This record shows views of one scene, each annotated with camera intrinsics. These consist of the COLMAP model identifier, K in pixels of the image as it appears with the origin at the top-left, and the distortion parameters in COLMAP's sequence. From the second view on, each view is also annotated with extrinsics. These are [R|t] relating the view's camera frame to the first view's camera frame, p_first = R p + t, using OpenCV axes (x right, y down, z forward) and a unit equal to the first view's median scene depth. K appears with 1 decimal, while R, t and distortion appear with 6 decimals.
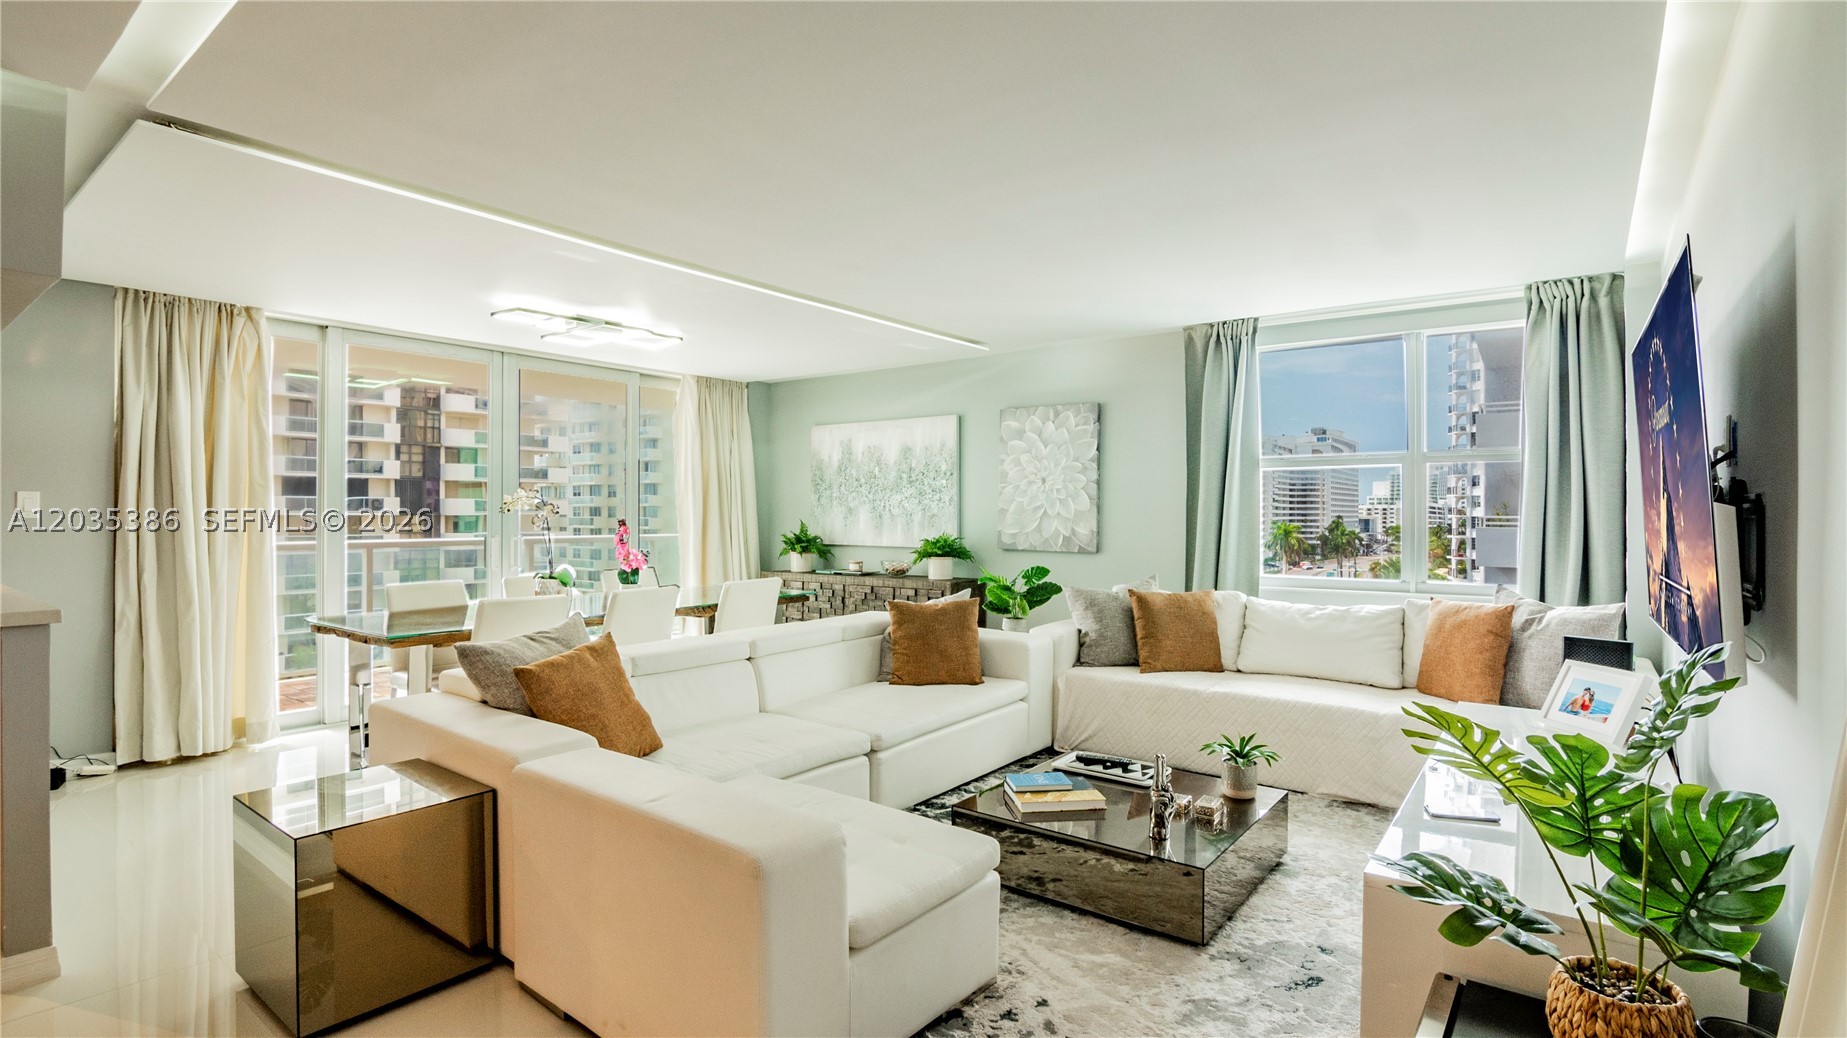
lens RADIAL K [[884.1, 0, 897.9], [0, 884.1, 515.5], [0, 0, 1]] dist [-0.015728, -0.003902]
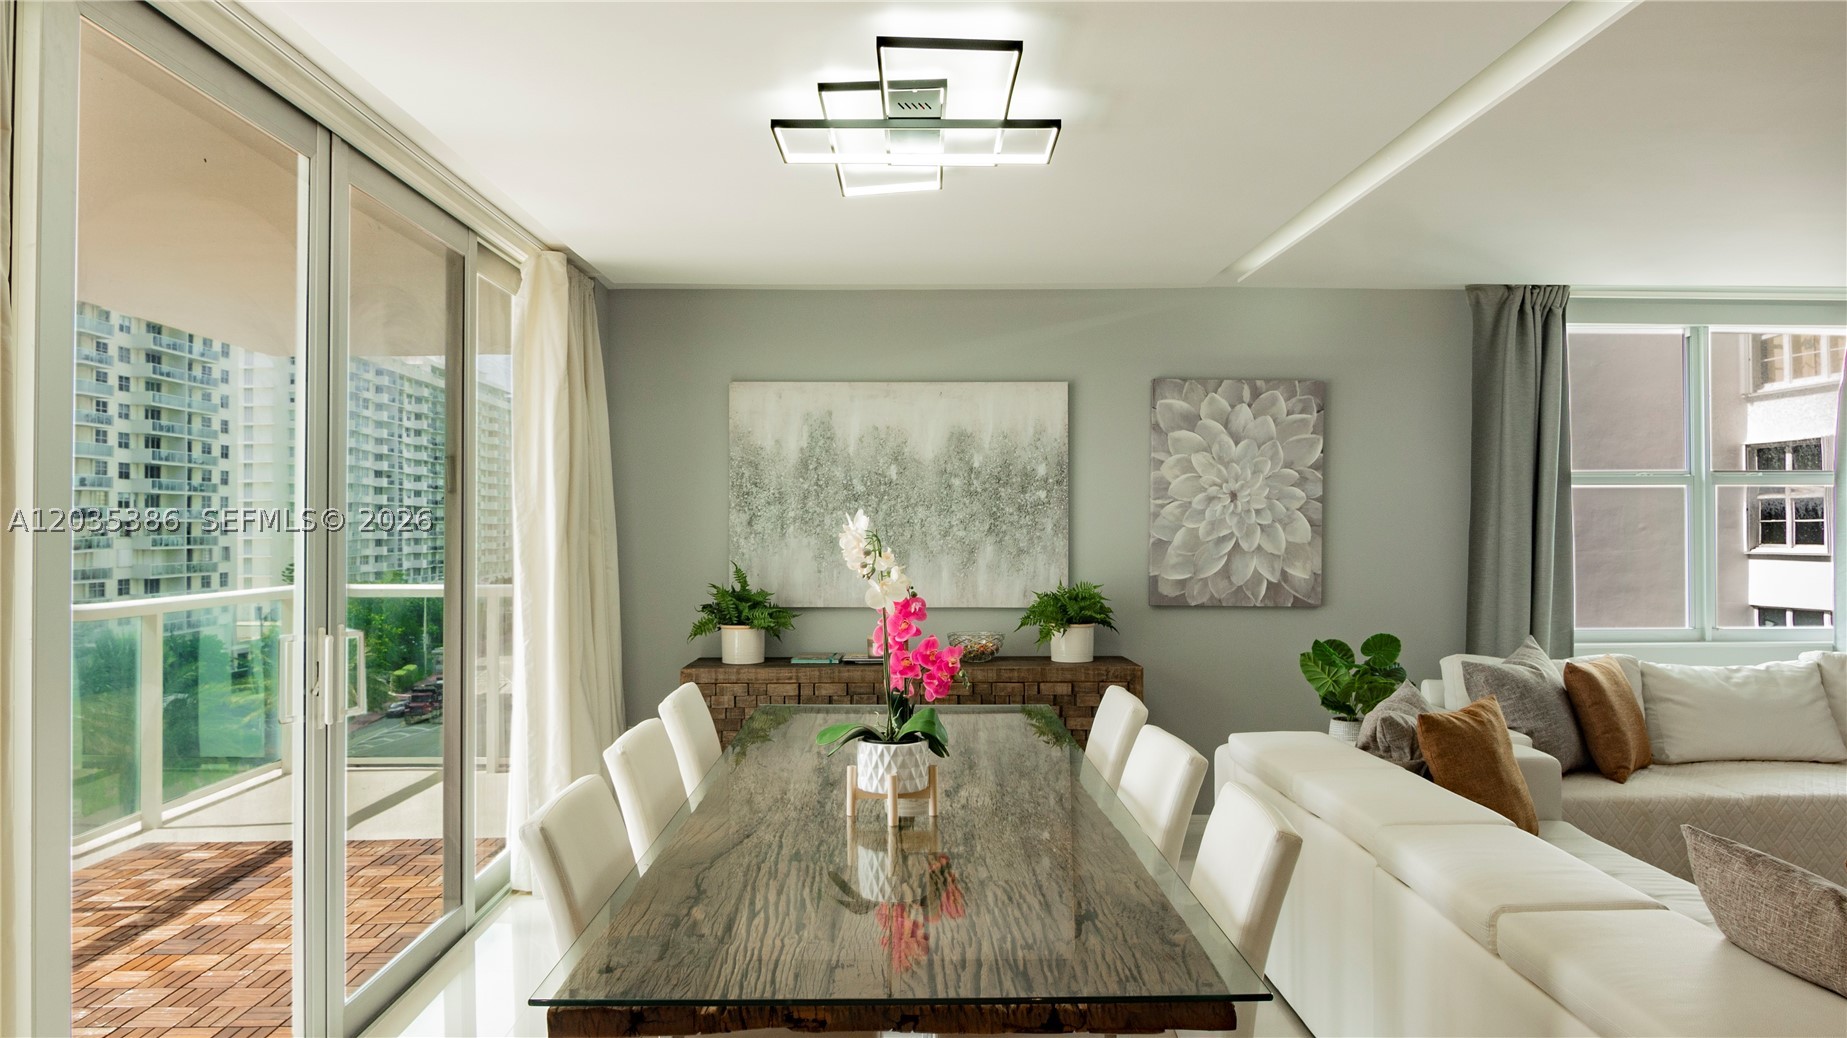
lens RADIAL K [[1254.7, 0, 905.5], [0, 1254.7, 514.5], [0, 0, 1]] dist [-0.009618, -0.001036]
pose [[0.781801, 0.002941, 0.623522, -0.573456], [0.004392, 0.999938, -0.010223, -0.017514], [-0.623513, 0.010730, 0.781739, 0.427408]]
